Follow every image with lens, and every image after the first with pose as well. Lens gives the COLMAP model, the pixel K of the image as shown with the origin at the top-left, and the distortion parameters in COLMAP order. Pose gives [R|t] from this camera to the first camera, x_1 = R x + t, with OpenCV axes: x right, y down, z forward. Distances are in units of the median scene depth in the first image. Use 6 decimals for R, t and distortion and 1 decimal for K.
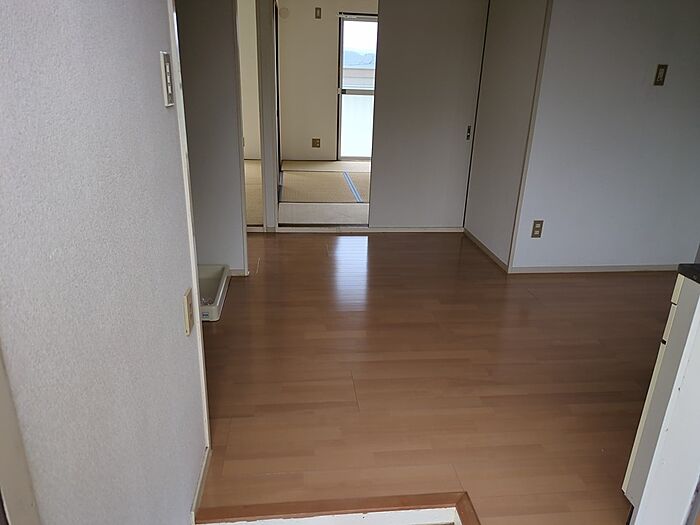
lens RADIAL K [[529.7, 0, 344.9], [0, 529.7, 265.1], [0, 0, 1]] dist [0.026188, -0.009485]
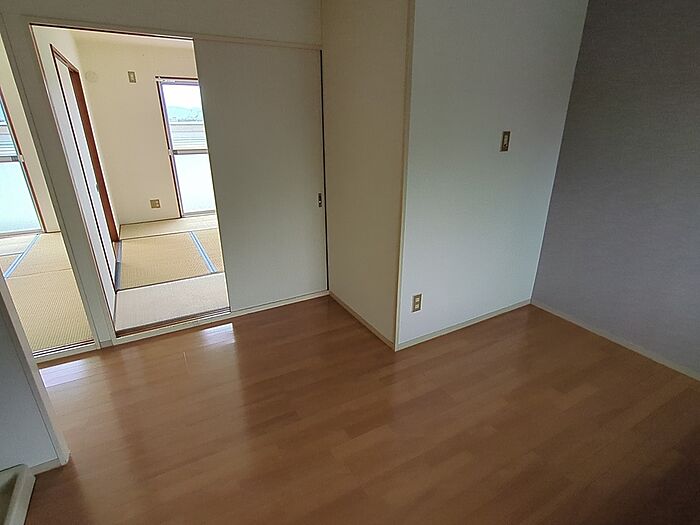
lens RADIAL K [[368.3, 0, 350.2], [0, 368.3, 255.0], [0, 0, 1]] dist [0.003221, -0.000818]
pose [[0.913449, -0.170734, 0.369405, 0.015386], [0.168634, 0.984937, 0.038234, -0.156970], [-0.370368, 0.027369, 0.928482, 0.332112]]
